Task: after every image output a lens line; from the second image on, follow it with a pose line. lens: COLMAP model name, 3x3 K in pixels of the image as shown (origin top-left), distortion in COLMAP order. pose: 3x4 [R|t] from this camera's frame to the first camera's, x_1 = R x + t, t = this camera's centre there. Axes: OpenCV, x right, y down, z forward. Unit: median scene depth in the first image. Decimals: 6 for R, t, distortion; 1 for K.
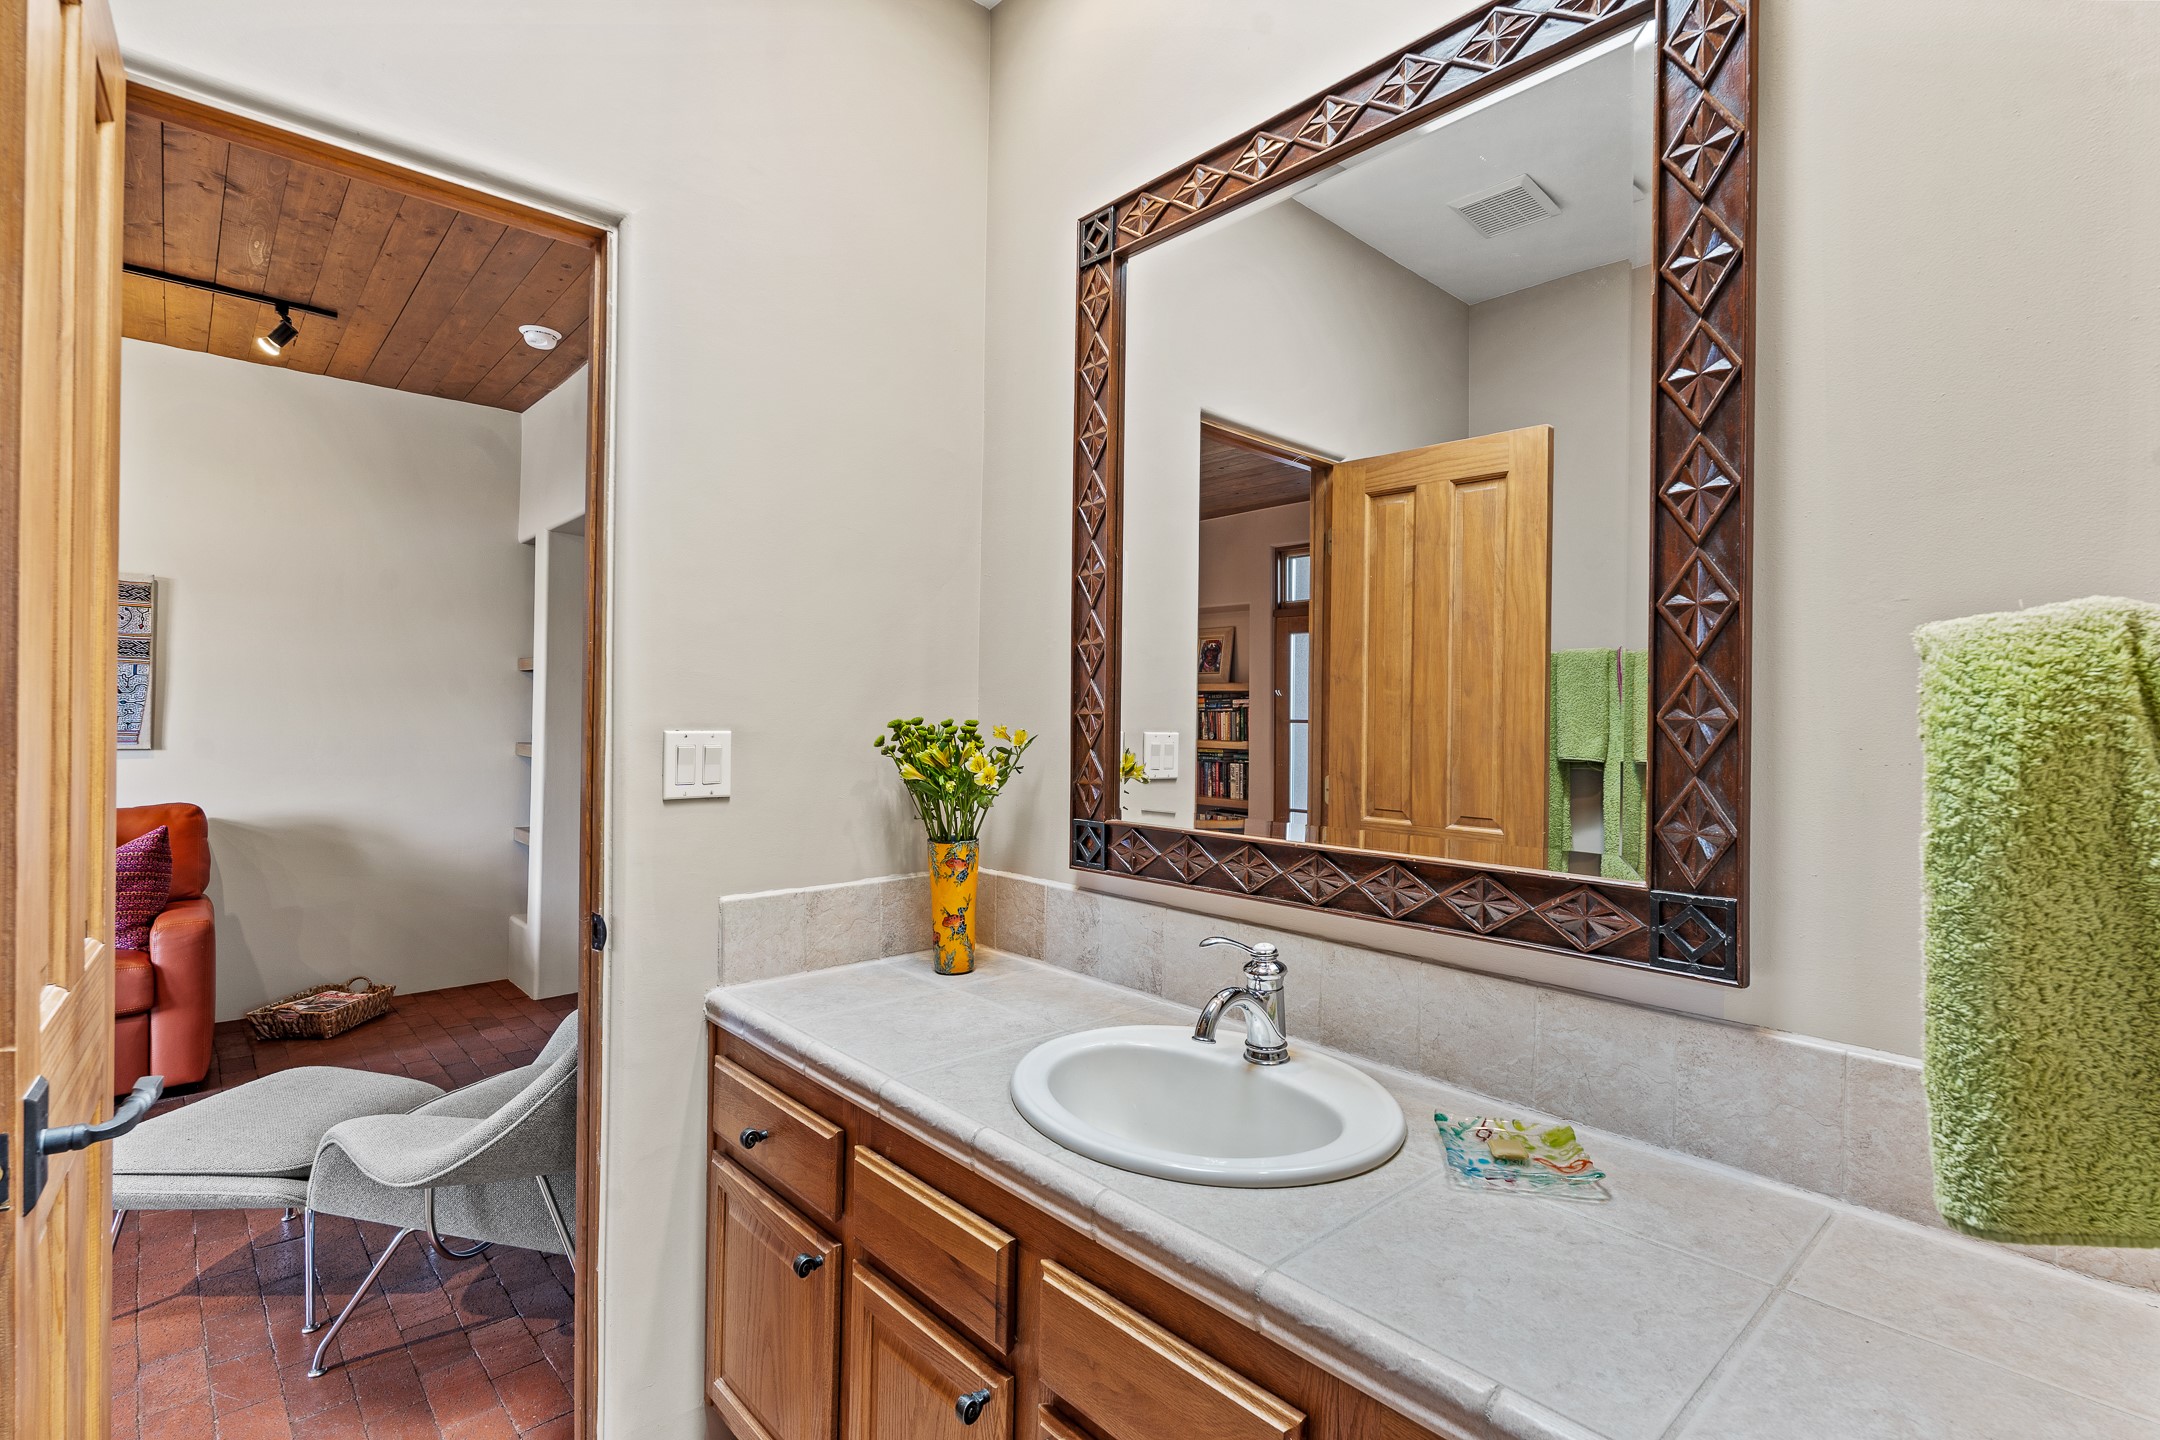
lens RADIAL K [[1017.8, 0, 1081.8], [0, 1017.8, 692.0], [0, 0, 1]] dist [-0.002431, 0.000131]
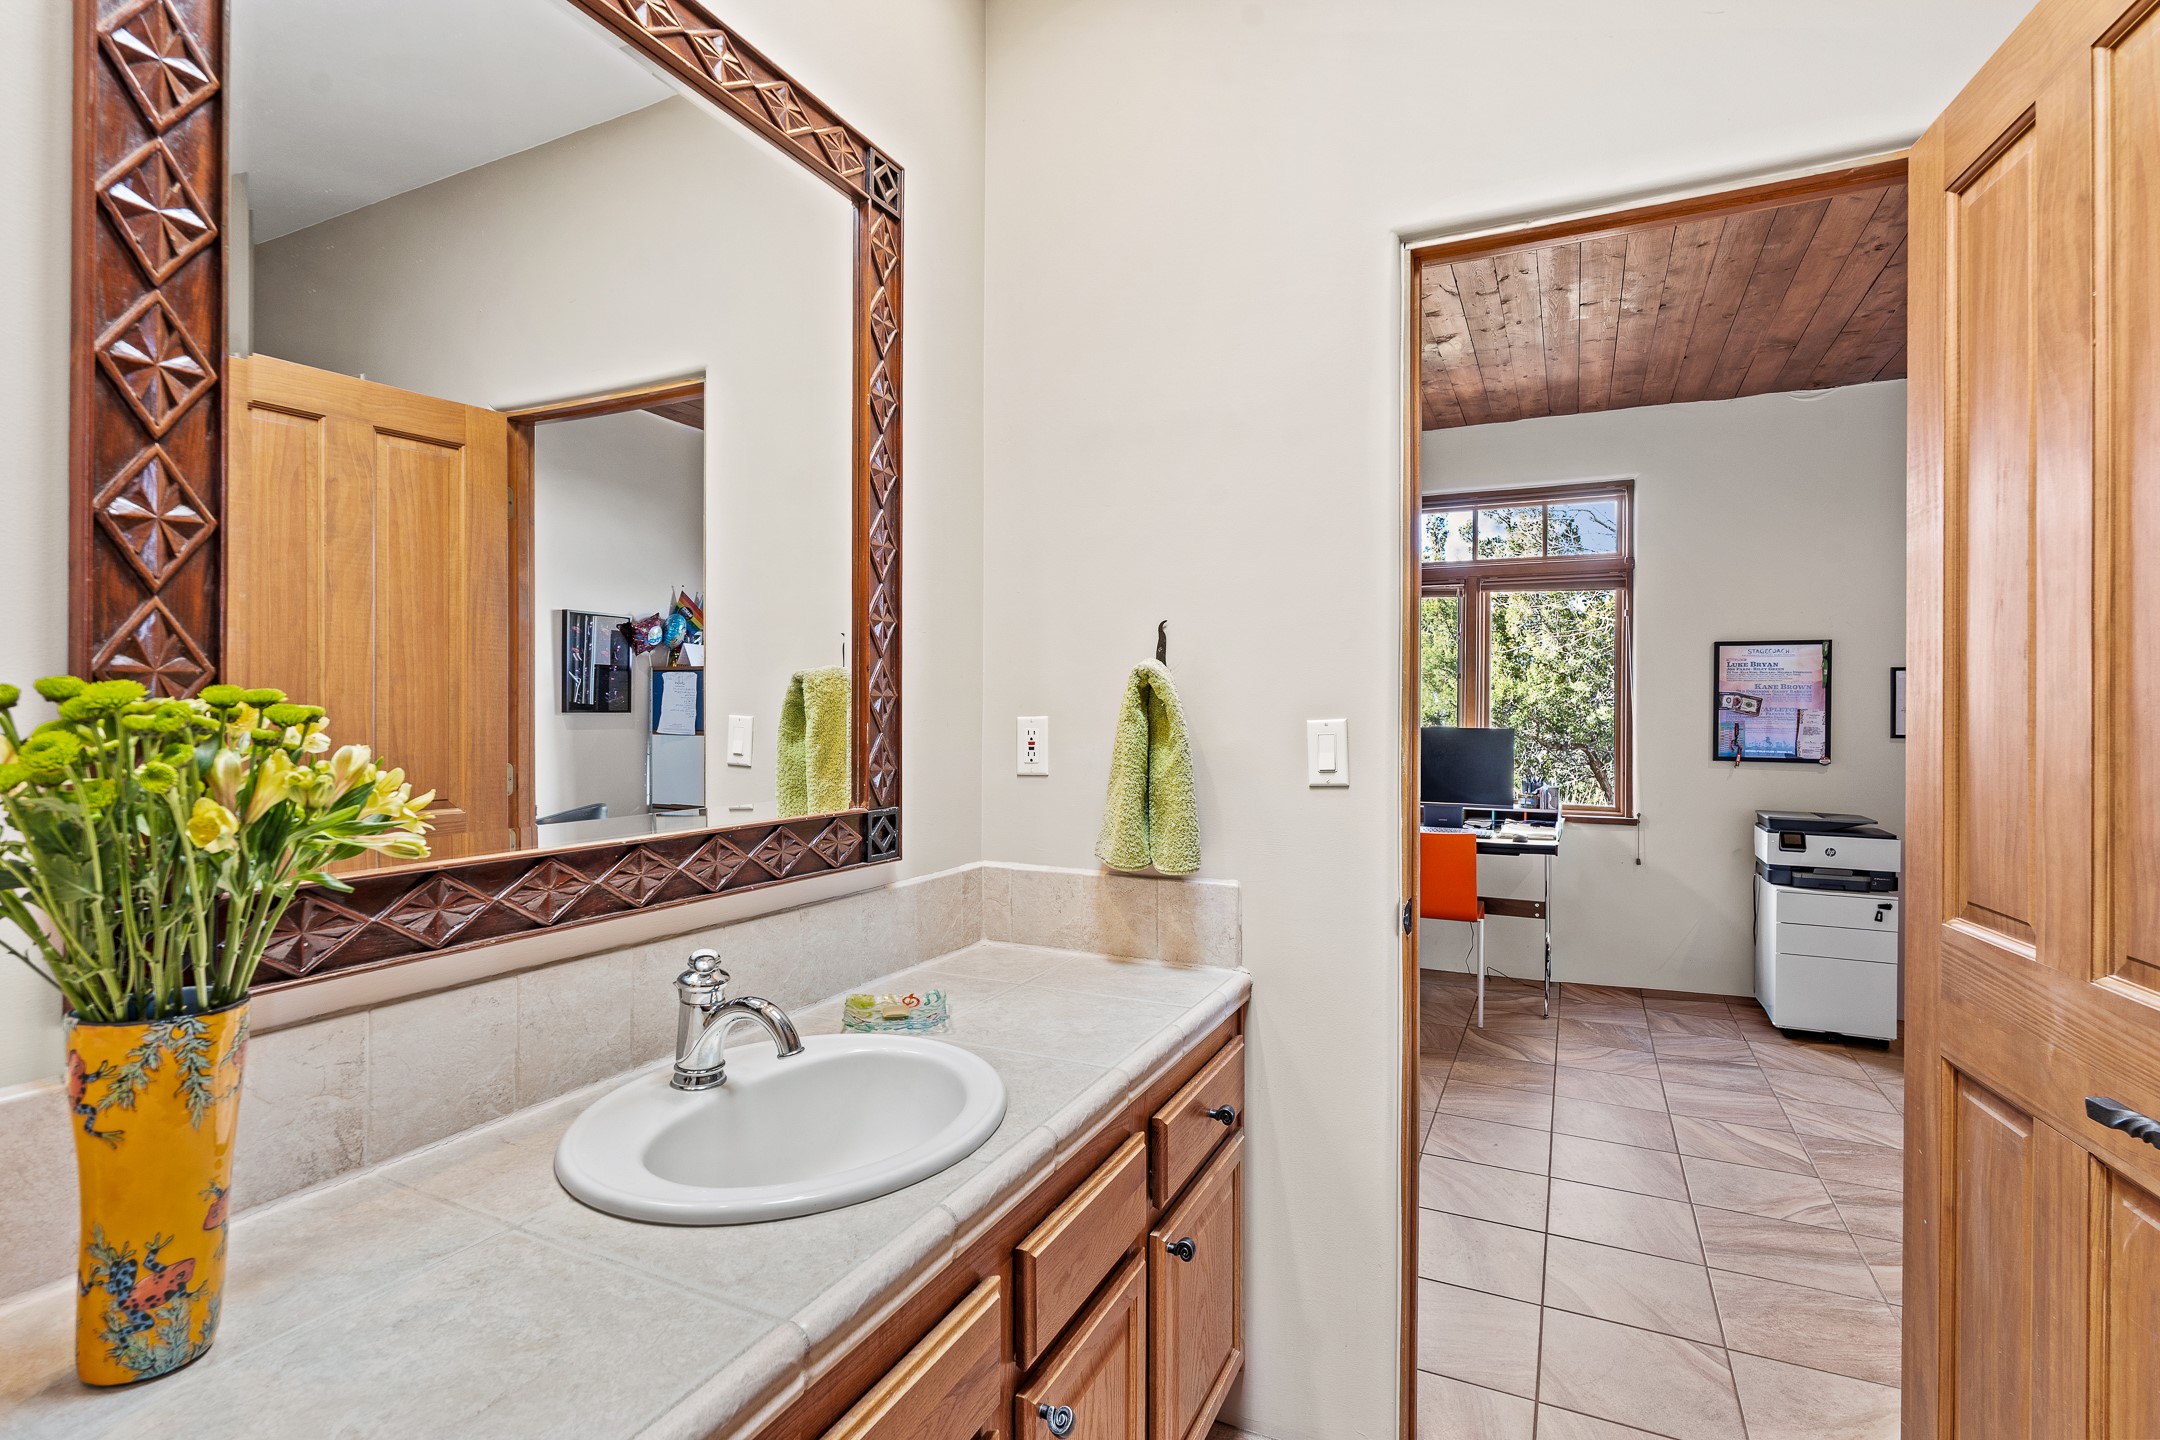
lens RADIAL K [[1017.8, 0, 1081.8], [0, 1017.8, 692.0], [0, 0, 1]] dist [-0.002431, 0.000131]
pose [[-0.378870, 0.009254, 0.925403, -0.782847], [-0.032208, 0.999212, -0.023178, 0.038278], [-0.924889, -0.038586, -0.378274, 1.085474]]
